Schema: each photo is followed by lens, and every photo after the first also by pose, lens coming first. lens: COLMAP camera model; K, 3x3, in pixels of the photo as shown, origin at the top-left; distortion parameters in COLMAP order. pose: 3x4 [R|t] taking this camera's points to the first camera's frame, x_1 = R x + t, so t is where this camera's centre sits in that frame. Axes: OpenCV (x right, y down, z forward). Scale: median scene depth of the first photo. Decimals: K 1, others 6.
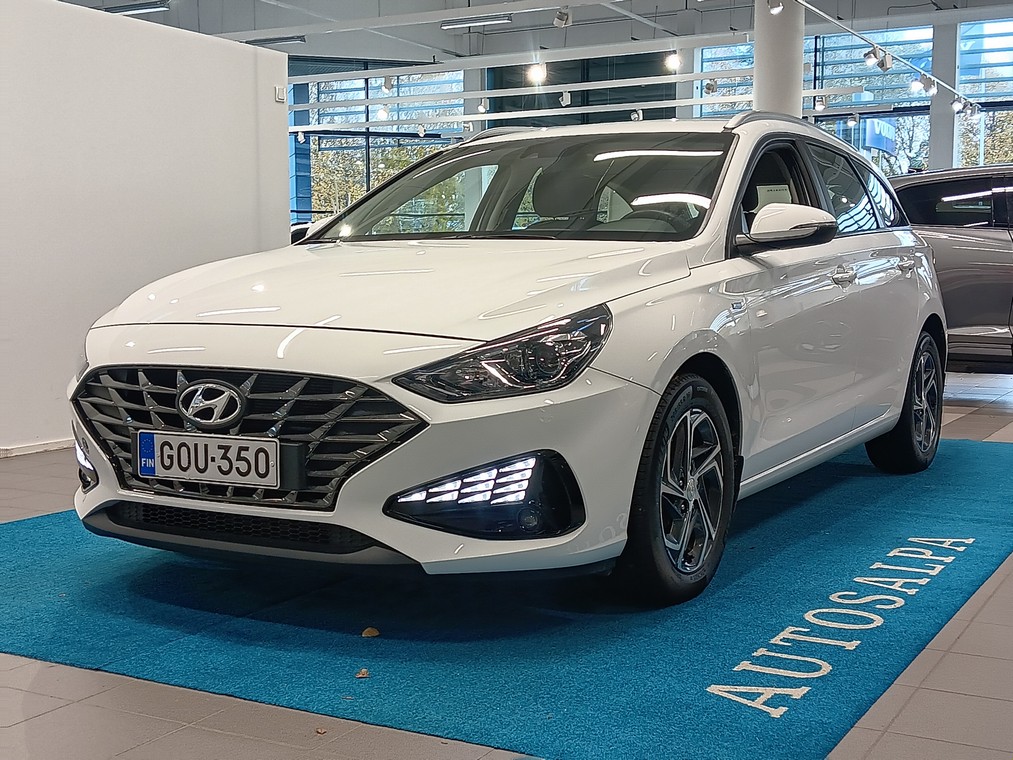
lens RADIAL K [[1326.4, 0, 506.5], [0, 1326.4, 380.0], [0, 0, 1]] dist [0.107844, -0.011351]
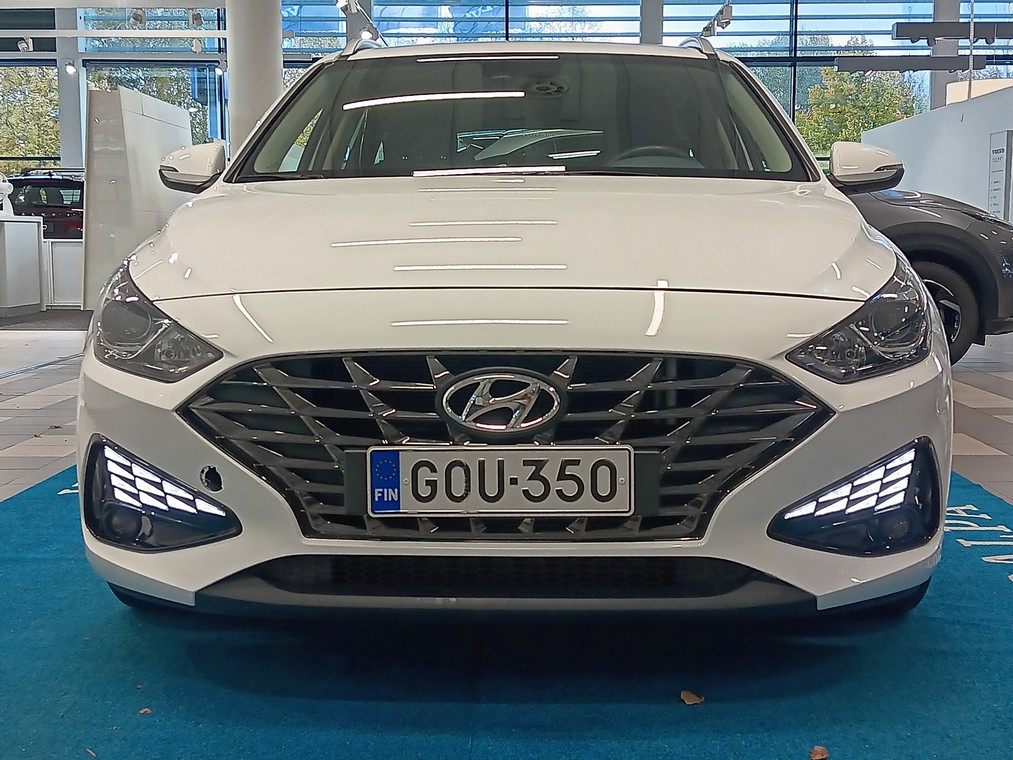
lens RADIAL K [[1494.4, 0, 506.5], [0, 1494.4, 344.0], [0, 0, 1]] dist [0.078821, 0.019404]
pose [[0.891304, -0.037385, 0.451862, -0.580802], [0.041811, 0.999126, 0.000191, -0.013027], [-0.451474, 0.018723, 0.892088, 0.302847]]
